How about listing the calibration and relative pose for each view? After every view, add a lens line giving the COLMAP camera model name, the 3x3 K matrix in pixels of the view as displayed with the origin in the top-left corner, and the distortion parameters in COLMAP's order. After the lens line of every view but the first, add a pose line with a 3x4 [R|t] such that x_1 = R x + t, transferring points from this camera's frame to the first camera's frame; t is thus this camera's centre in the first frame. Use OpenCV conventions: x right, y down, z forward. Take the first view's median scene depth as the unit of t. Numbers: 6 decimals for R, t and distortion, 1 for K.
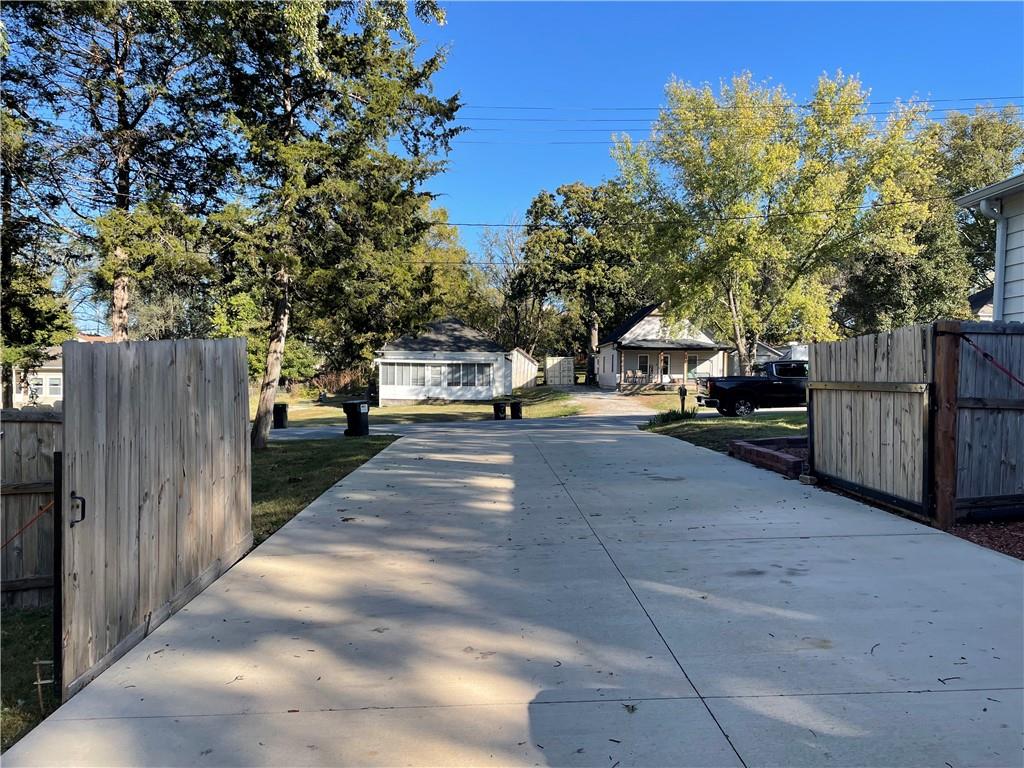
lens RADIAL K [[780.5, 0, 511.6], [0, 780.5, 381.8], [0, 0, 1]] dist [0.074528, -0.006264]
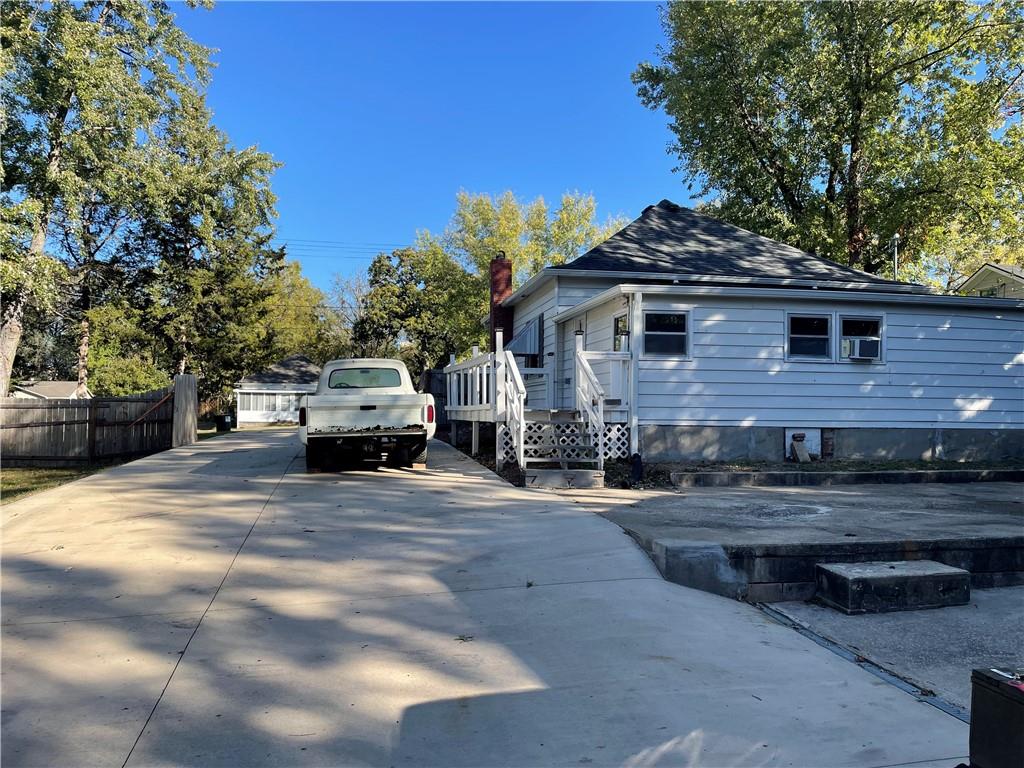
lens RADIAL K [[780.5, 0, 503.3], [0, 780.5, 361.0], [0, 0, 1]] dist [0.074528, -0.006264]
pose [[0.987369, 0.008033, 0.158236, 0.048197], [0.003269, 0.997468, -0.071036, 0.015404], [-0.158406, 0.070656, 0.984843, -0.293274]]
